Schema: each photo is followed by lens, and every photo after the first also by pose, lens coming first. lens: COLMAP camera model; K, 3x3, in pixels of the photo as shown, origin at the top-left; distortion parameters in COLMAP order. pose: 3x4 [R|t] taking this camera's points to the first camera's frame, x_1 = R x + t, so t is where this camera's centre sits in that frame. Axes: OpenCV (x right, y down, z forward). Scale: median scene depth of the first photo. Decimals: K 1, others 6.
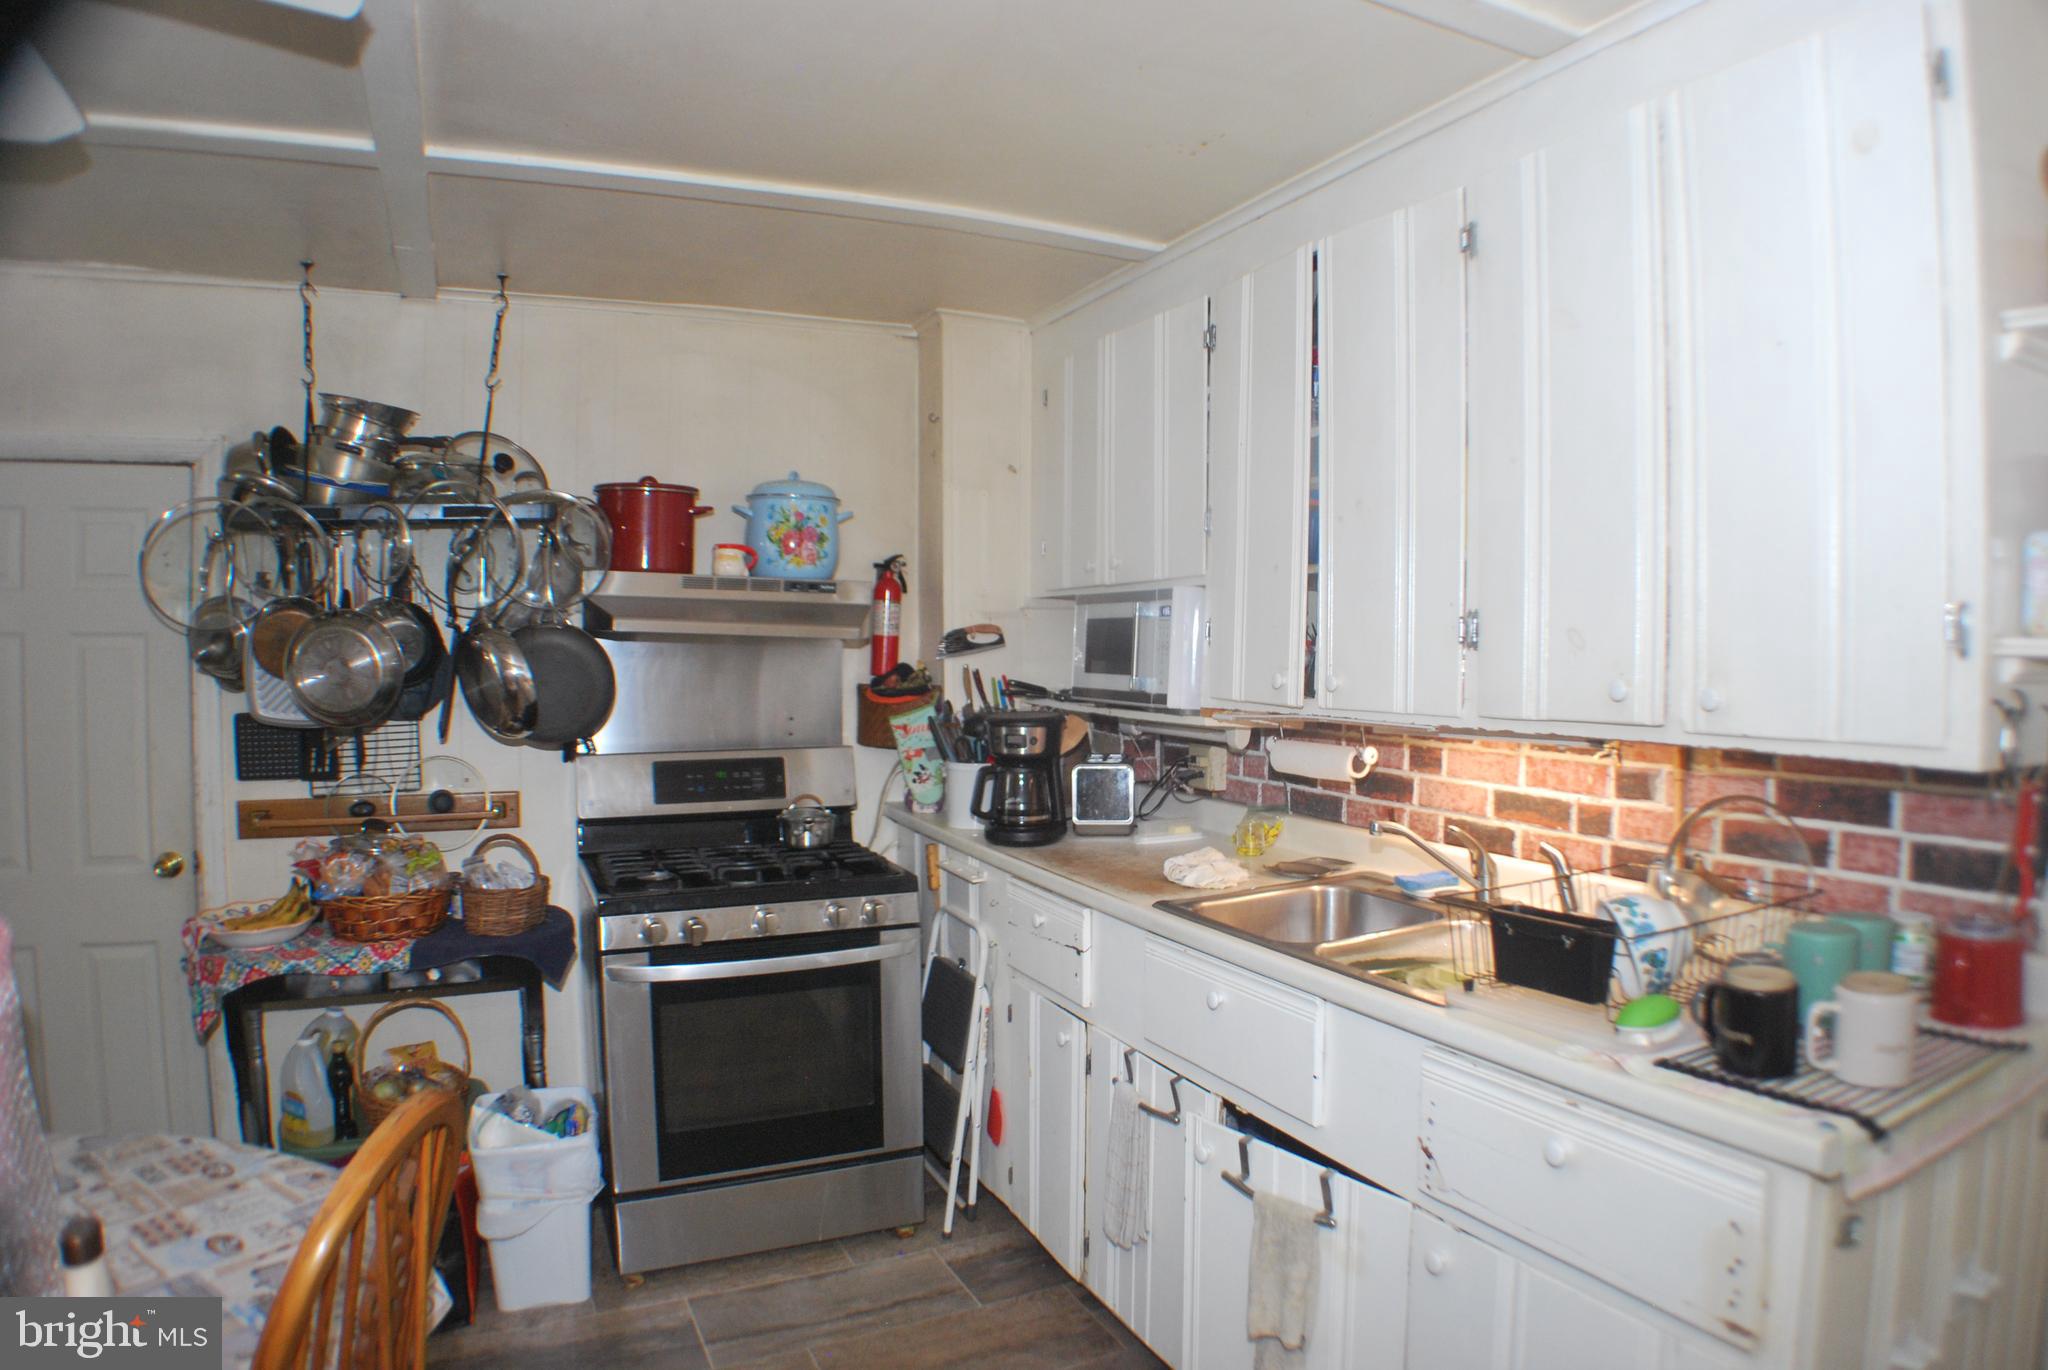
lens RADIAL K [[1277.2, 0, 1024.0], [0, 1277.2, 685.0], [0, 0, 1]] dist [-0.097395, -0.000462]
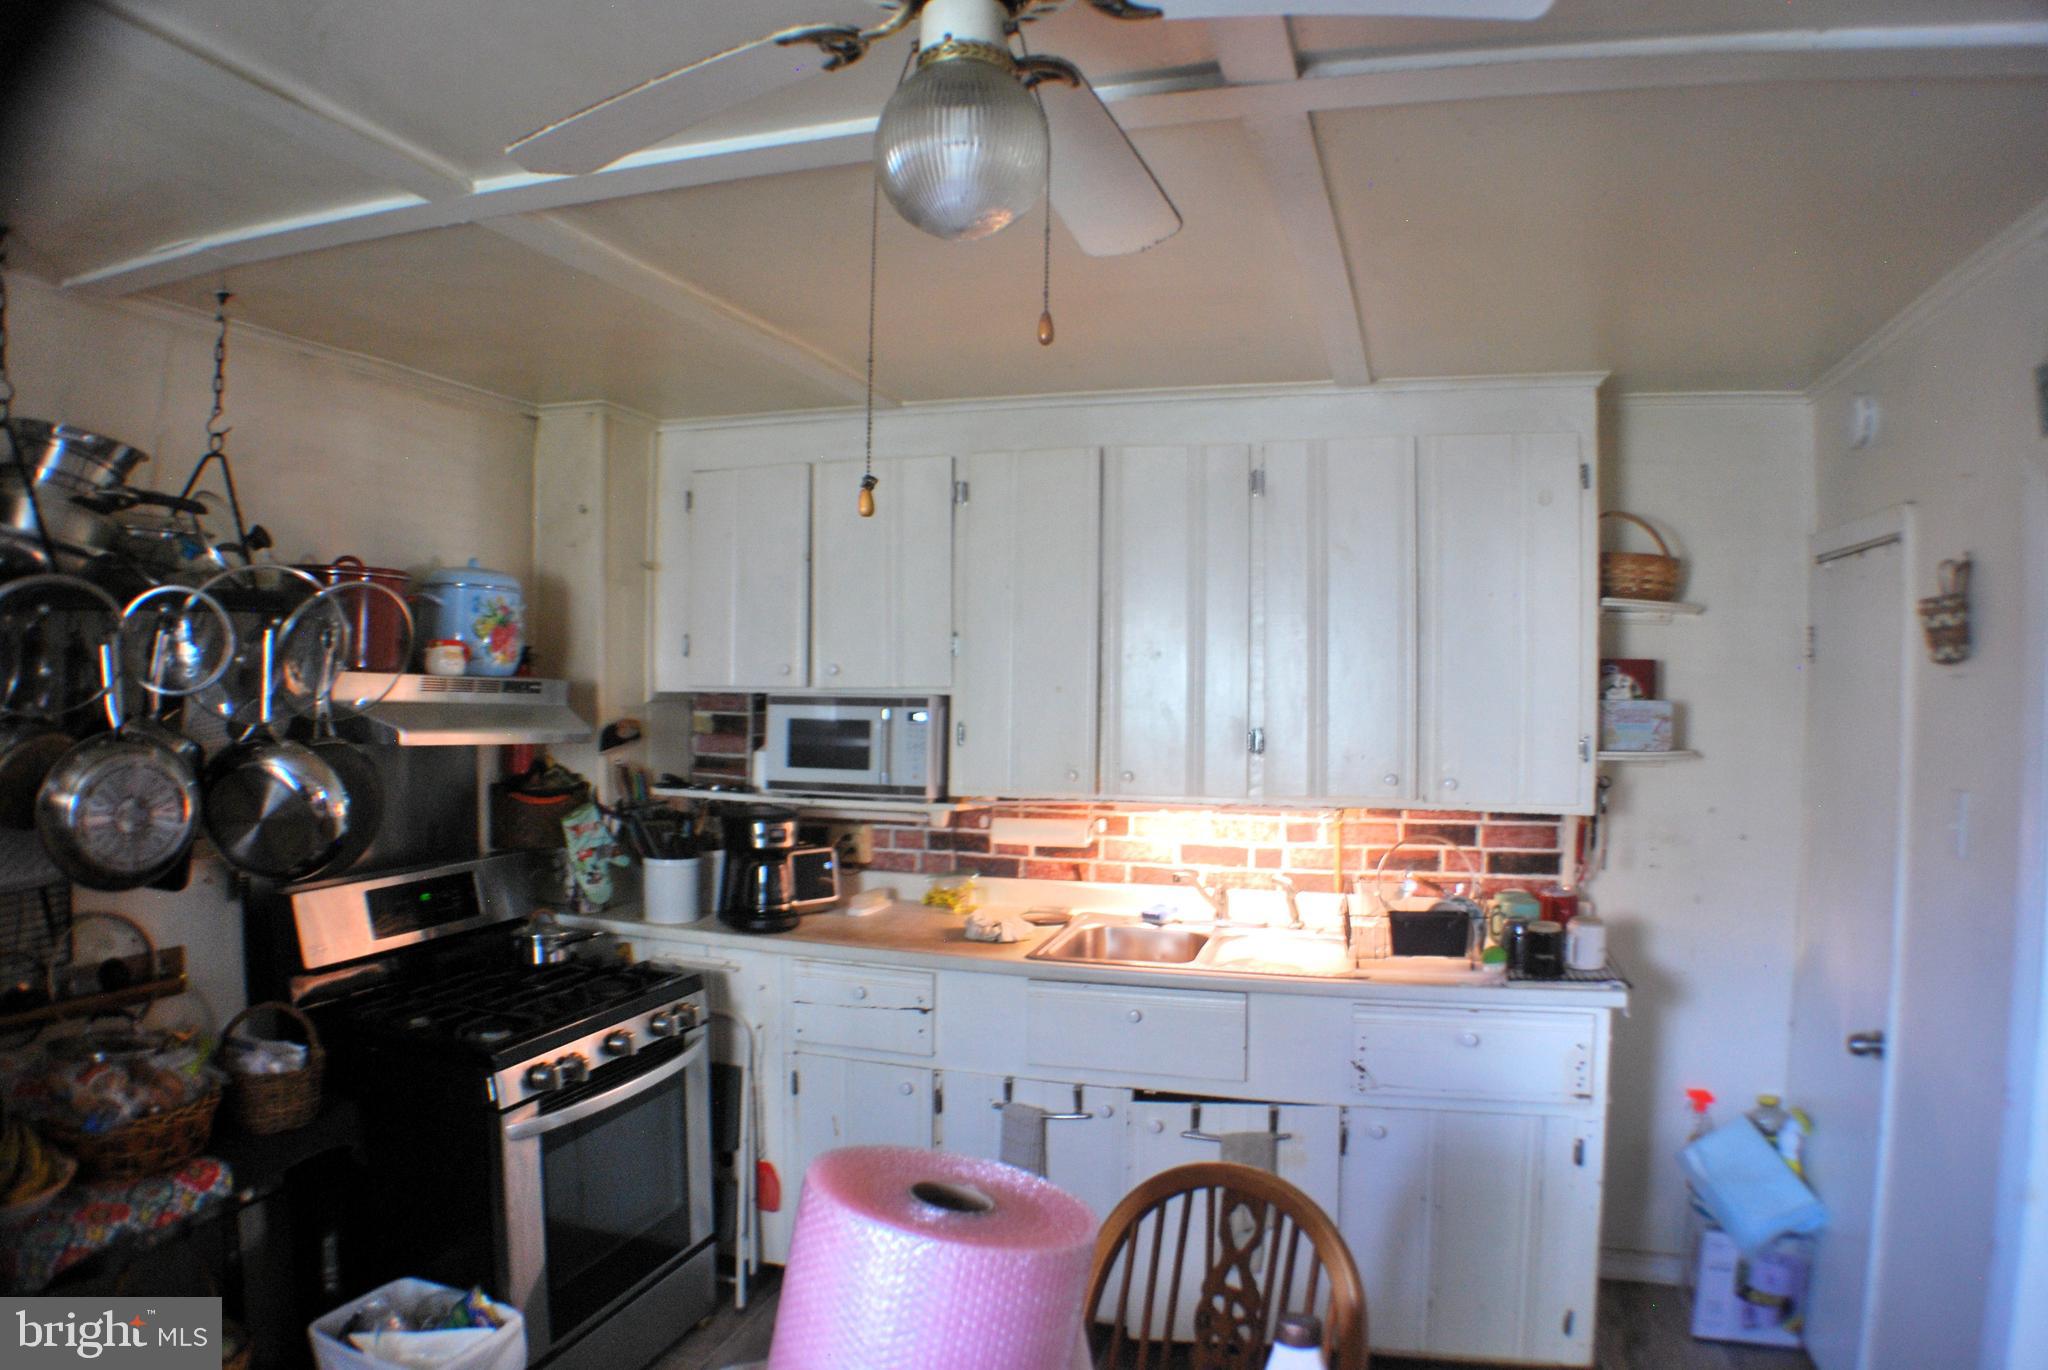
lens RADIAL K [[1372.5, 0, 1024.0], [0, 1372.5, 685.0], [0, 0, 1]] dist [-0.113630, 0.000485]
pose [[0.674965, -0.004636, 0.737836, -0.869583], [0.019530, 0.999742, -0.011584, -0.079675], [-0.737592, 0.022229, 0.674881, 0.078797]]
